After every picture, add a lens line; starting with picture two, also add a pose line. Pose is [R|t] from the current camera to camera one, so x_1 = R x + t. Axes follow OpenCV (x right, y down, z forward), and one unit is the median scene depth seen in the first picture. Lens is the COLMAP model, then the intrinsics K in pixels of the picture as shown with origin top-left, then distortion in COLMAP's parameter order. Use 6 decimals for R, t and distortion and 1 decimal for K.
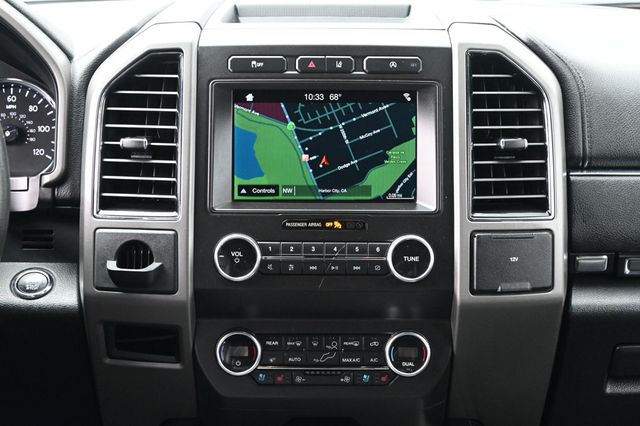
lens RADIAL K [[1257.2, 0, 320.0], [0, 1257.2, 213.0], [0, 0, 1]] dist [0.040550, 0.121339]
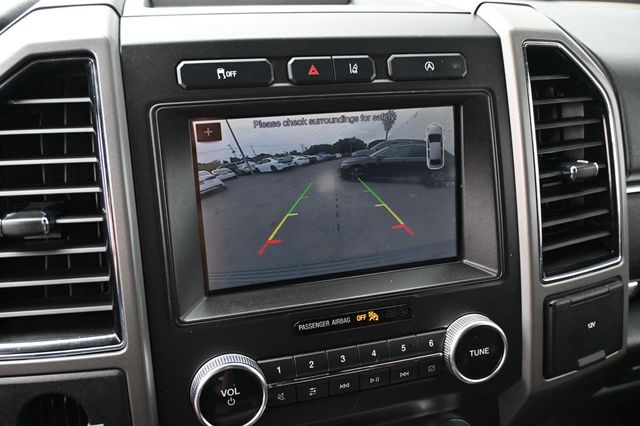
lens RADIAL K [[548.0, 0, 320.0], [0, 548.0, 213.0], [0, 0, 1]] dist [-0.011318, -0.008443]
pose [[0.961356, -0.102895, 0.255356, -0.080941], [0.054065, 0.980030, 0.191356, -0.100386], [-0.269946, -0.170156, 0.947722, 0.726412]]
